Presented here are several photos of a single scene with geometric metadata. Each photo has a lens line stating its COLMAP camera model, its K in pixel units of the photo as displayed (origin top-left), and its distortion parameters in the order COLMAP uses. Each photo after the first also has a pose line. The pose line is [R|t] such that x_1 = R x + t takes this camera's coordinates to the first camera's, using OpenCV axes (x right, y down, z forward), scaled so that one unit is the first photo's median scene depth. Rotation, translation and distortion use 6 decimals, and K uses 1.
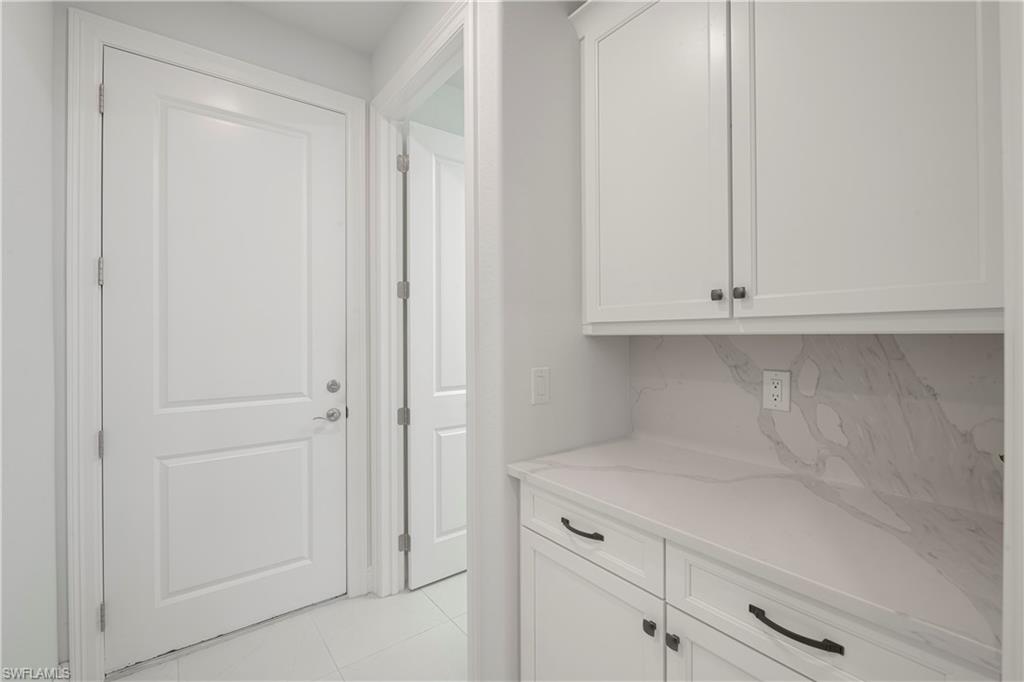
lens RADIAL K [[448.4, 0, 514.2], [0, 448.4, 338.6], [0, 0, 1]] dist [-0.000054, -0.003588]
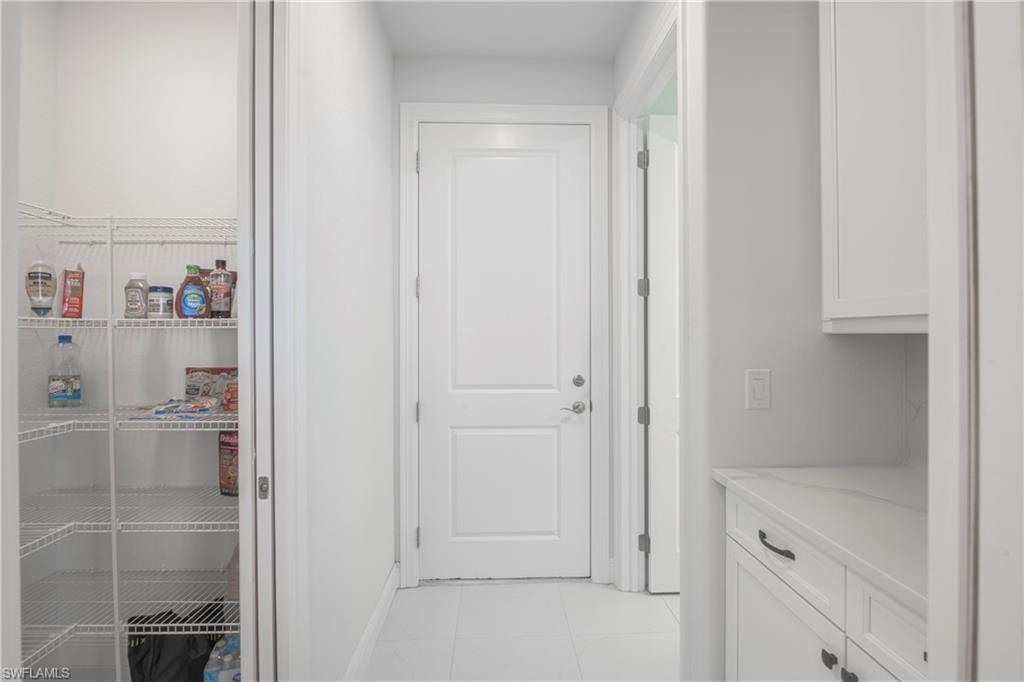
lens RADIAL K [[528.7, 0, 511.6], [0, 528.7, 338.6], [0, 0, 1]] dist [-0.003303, -0.001564]
pose [[0.809568, 0.006558, -0.586990, 0.240266], [-0.003216, 0.999972, 0.006736, -0.003050], [0.587018, -0.003566, 0.809566, -0.136434]]
